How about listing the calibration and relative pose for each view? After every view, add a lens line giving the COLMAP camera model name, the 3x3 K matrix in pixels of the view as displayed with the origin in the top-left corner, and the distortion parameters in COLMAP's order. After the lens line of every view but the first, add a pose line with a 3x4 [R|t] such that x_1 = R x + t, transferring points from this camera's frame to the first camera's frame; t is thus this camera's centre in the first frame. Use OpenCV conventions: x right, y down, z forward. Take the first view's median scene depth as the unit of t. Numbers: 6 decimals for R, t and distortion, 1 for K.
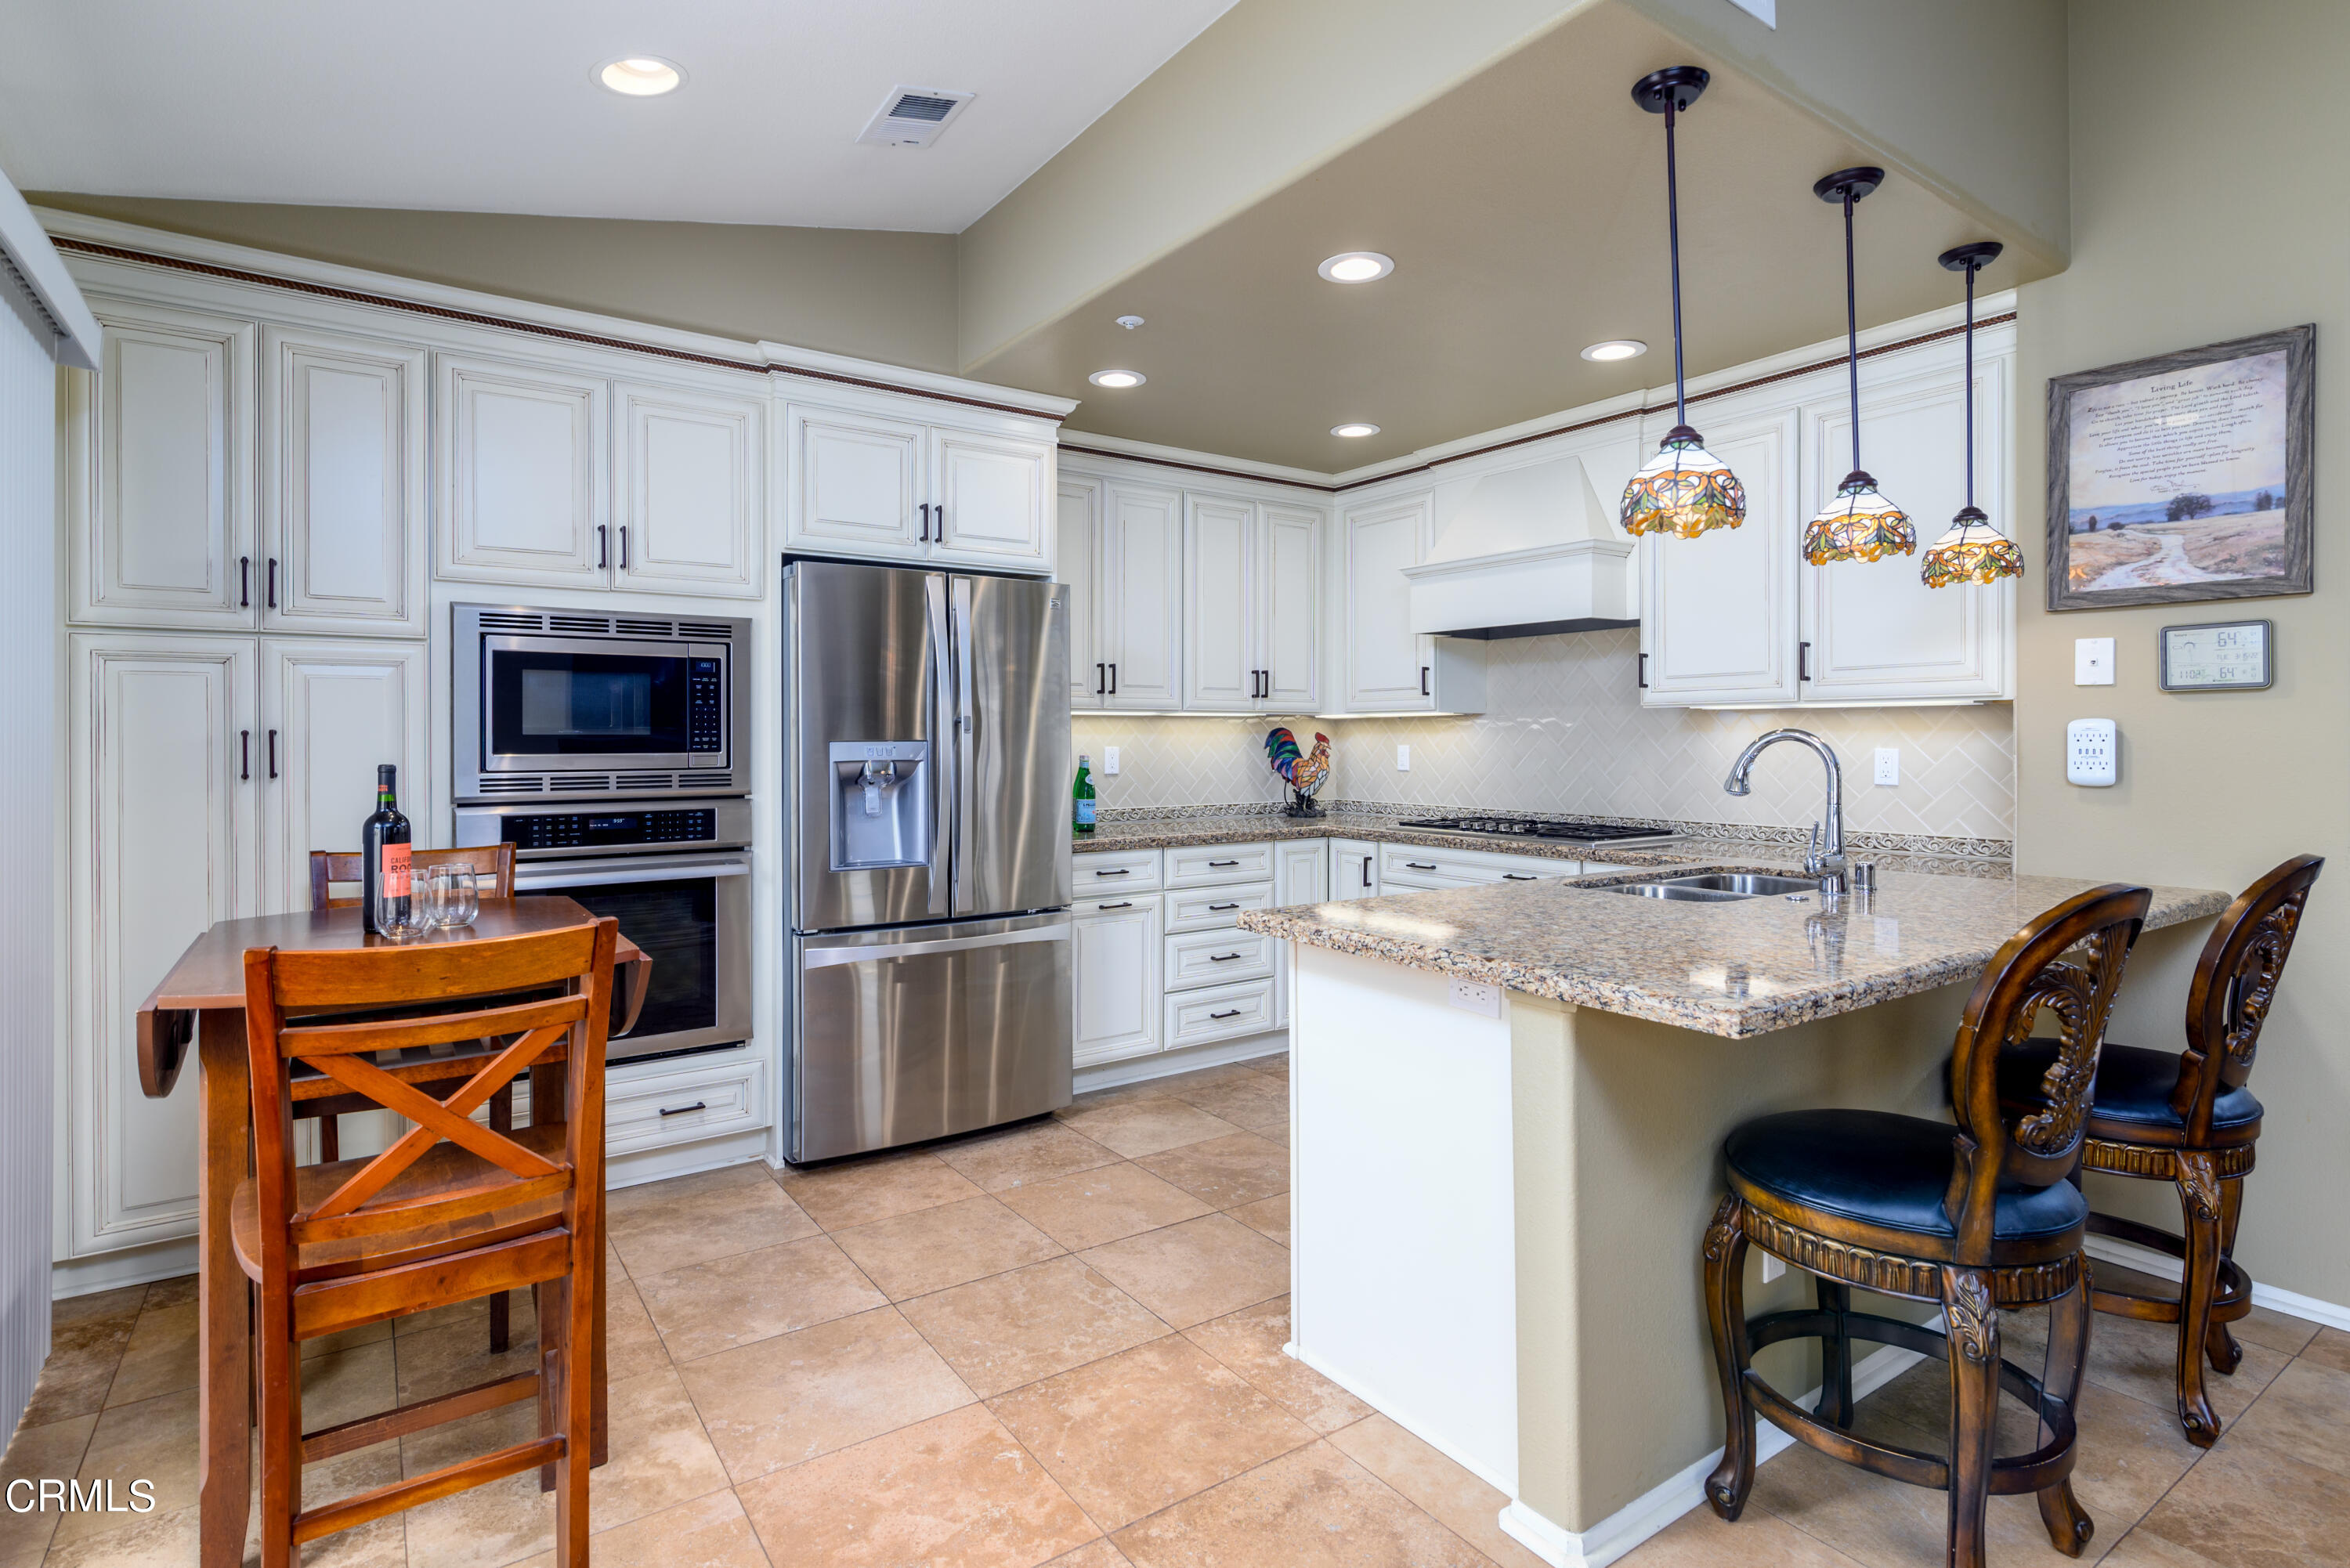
lens RADIAL K [[1175.5, 0, 1172.3], [0, 1175.5, 734.8], [0, 0, 1]] dist [-0.002470, -0.001160]
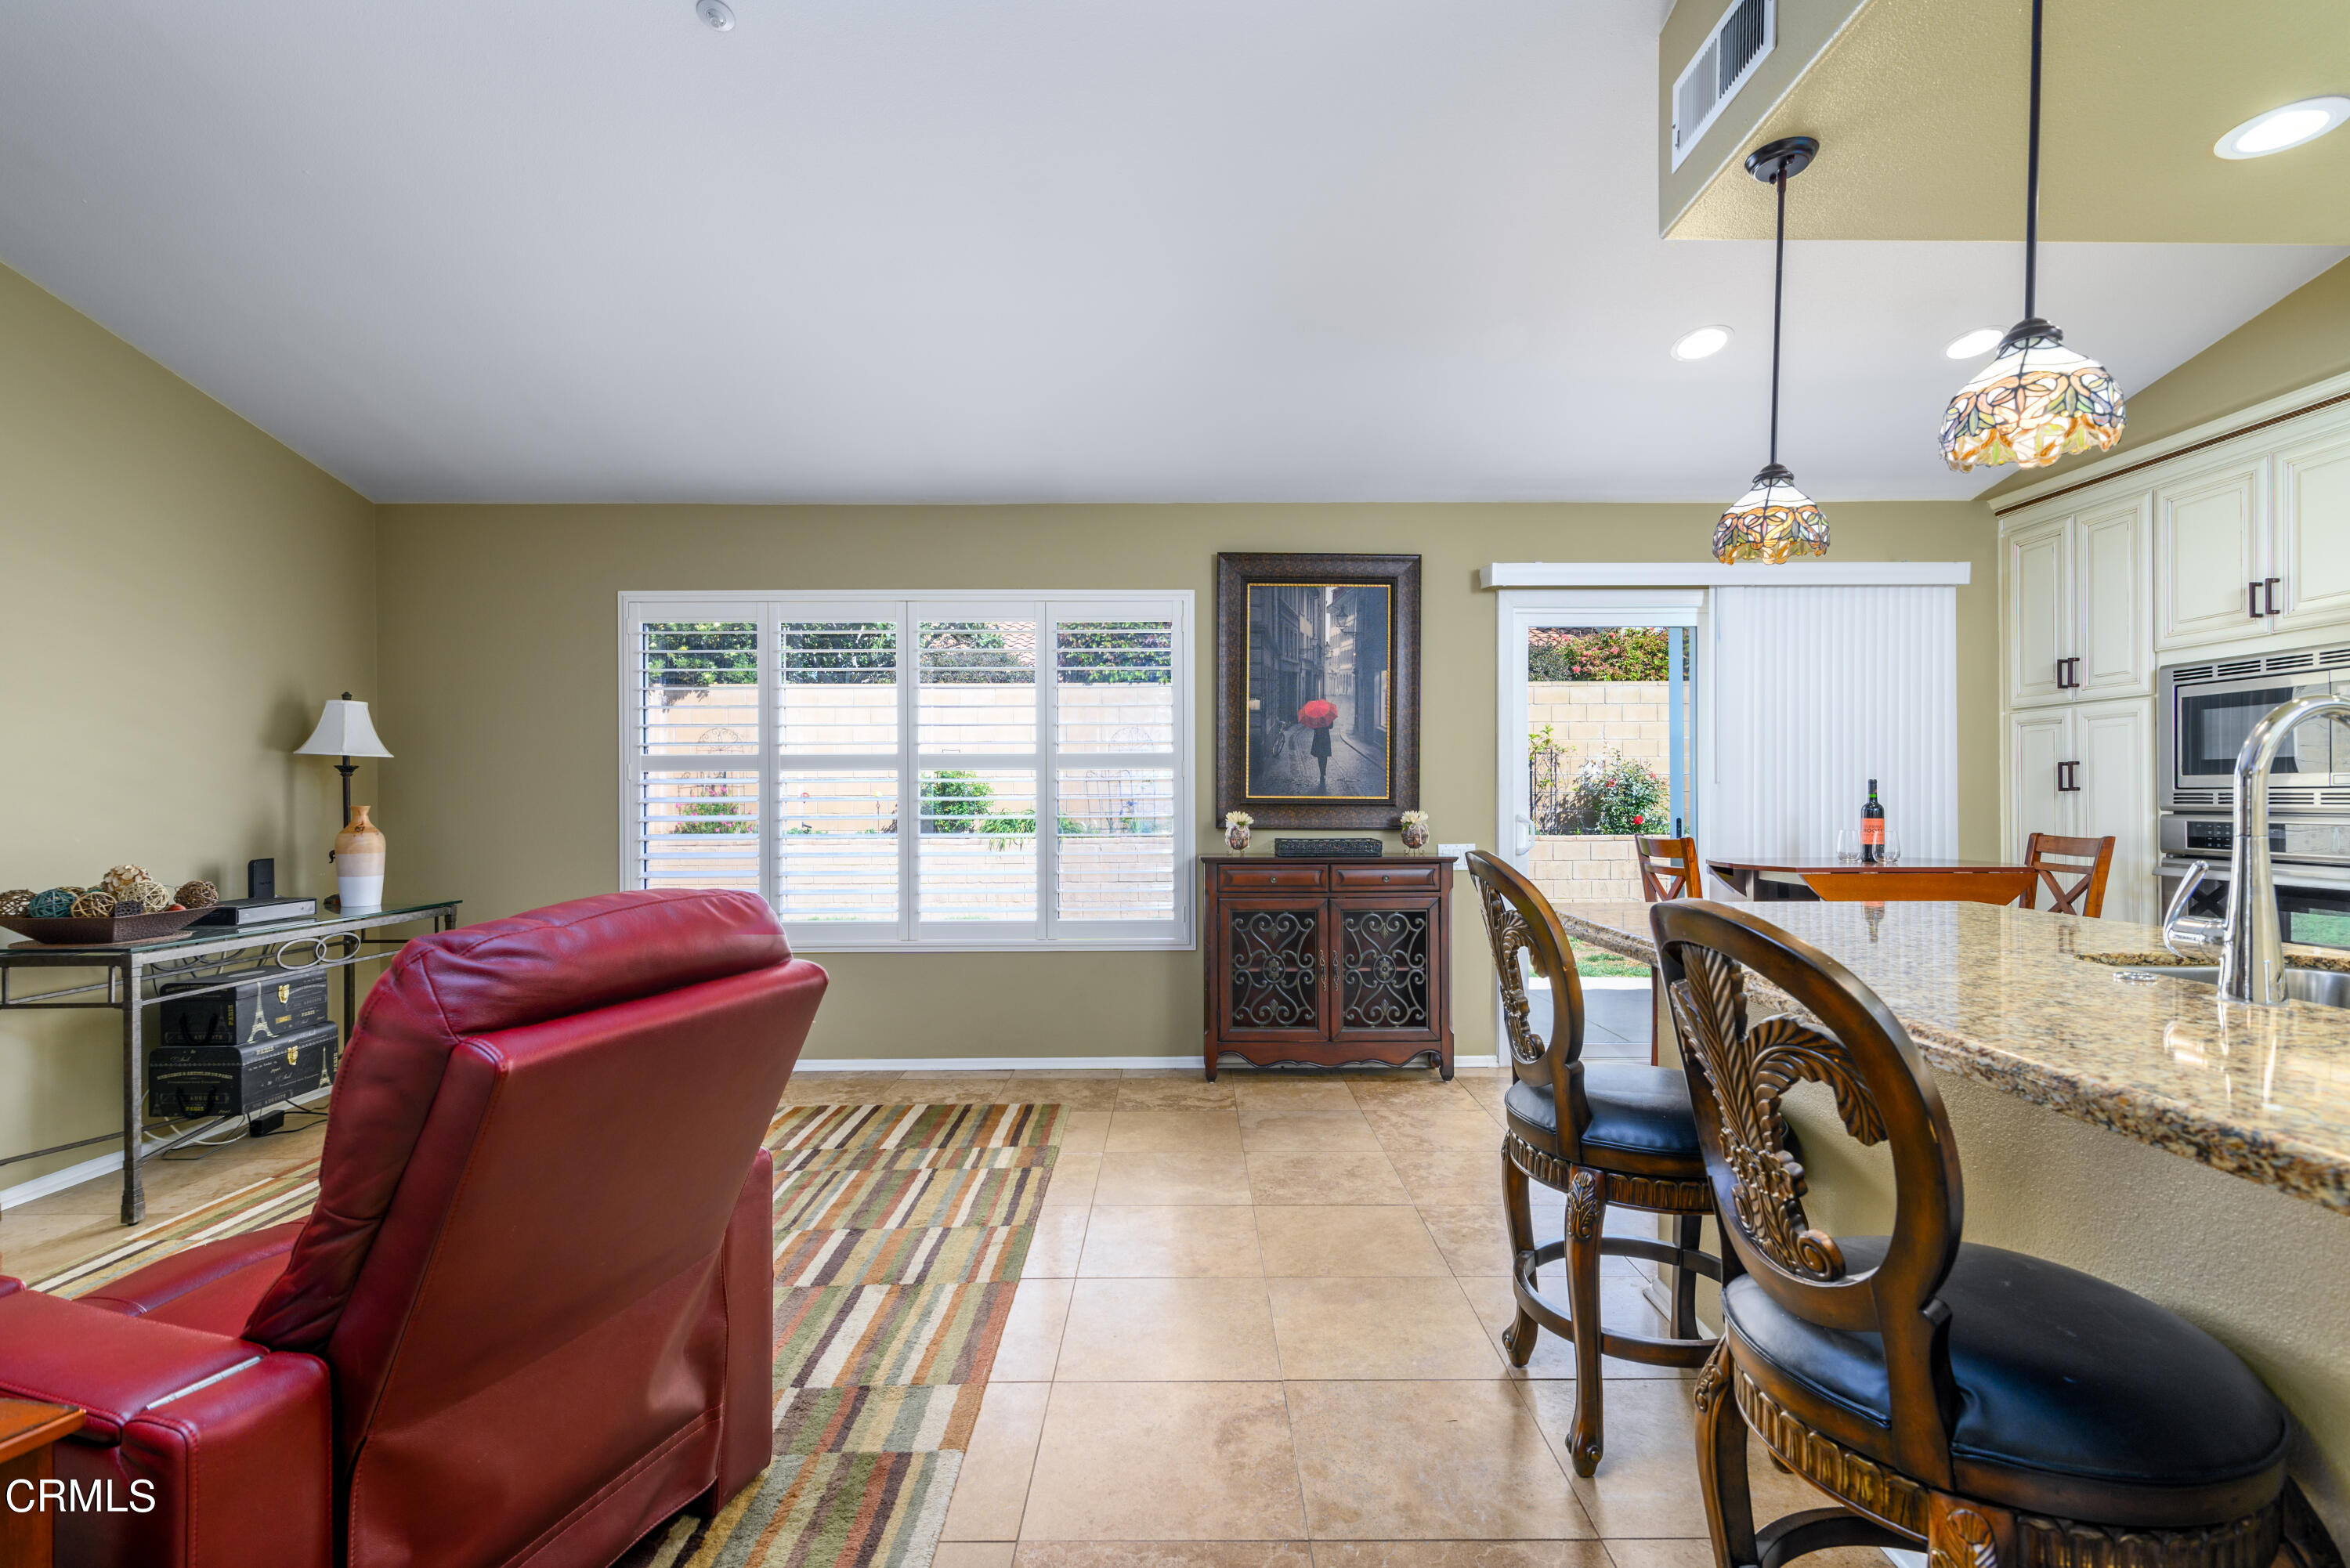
lens RADIAL K [[1052.1, 0, 1189.4], [0, 1052.1, 779.7], [0, 0, 1]] dist [-0.000831, -0.000226]
pose [[-0.578488, -0.006431, -0.815666, 1.015406], [0.007268, 0.999889, -0.013037, 0.028213], [0.815659, -0.013470, -0.578377, 0.739743]]
